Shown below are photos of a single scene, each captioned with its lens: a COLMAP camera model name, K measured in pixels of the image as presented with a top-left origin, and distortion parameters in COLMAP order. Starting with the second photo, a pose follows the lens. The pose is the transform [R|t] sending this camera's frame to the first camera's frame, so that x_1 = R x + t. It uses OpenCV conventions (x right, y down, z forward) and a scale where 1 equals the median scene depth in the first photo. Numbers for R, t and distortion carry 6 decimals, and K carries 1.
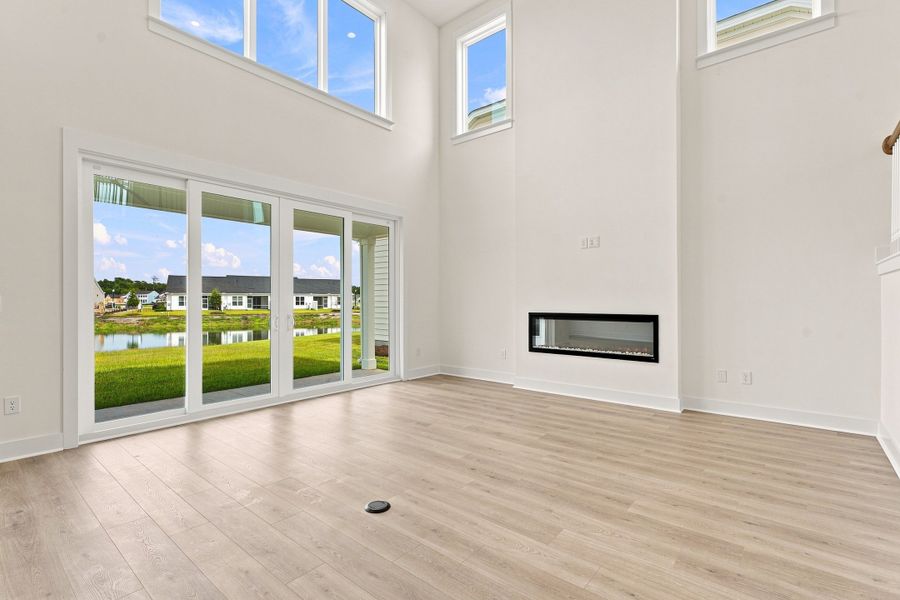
lens RADIAL K [[410.1, 0, 451.2], [0, 410.1, 299.3], [0, 0, 1]] dist [-0.001927, -0.000098]
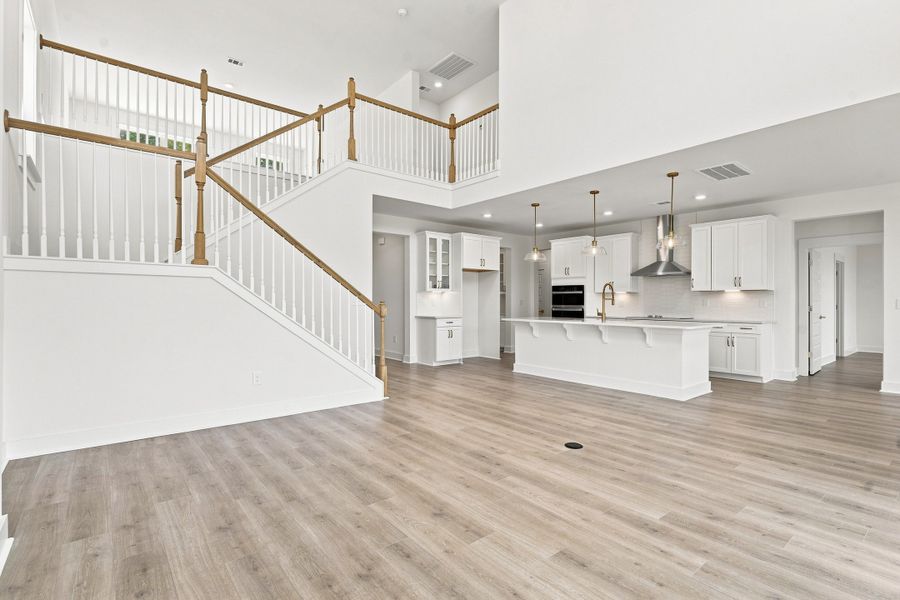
lens RADIAL K [[422.2, 0, 449.9], [0, 422.2, 307.5], [0, 0, 1]] dist [-0.003625, -0.000284]
pose [[-0.981337, -0.001639, 0.192287, -0.027253], [-0.000689, 0.999987, 0.005008, 0.012936], [-0.192293, 0.004783, -0.981326, 1.822763]]
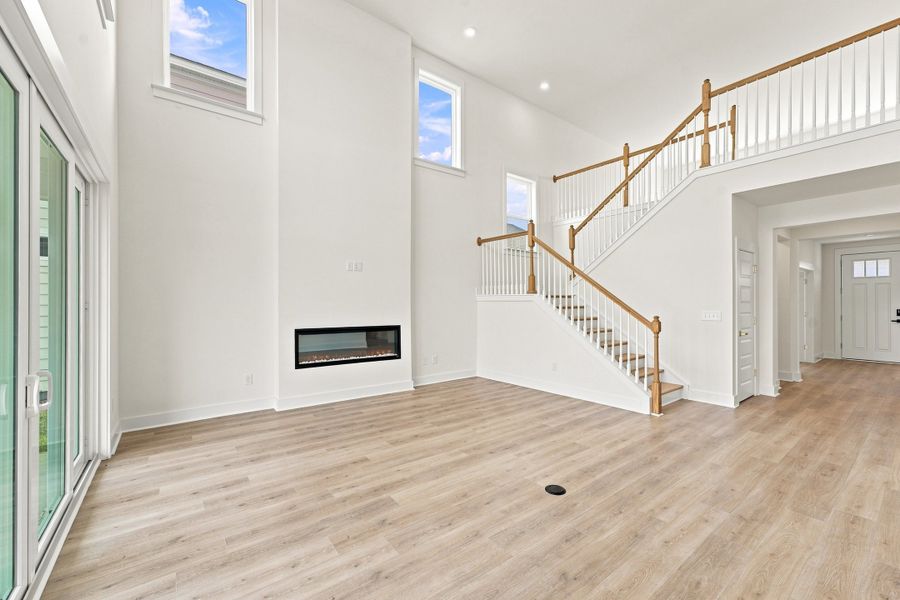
lens RADIAL K [[369.3, 0, 447.7], [0, 369.3, 303.4], [0, 0, 1]] dist [-0.005061, 0.000971]
pose [[0.223518, 0.007405, 0.974672, -0.978611], [-0.003229, 0.999971, -0.006857, -0.039107], [-0.974694, -0.001614, 0.223536, 0.773279]]
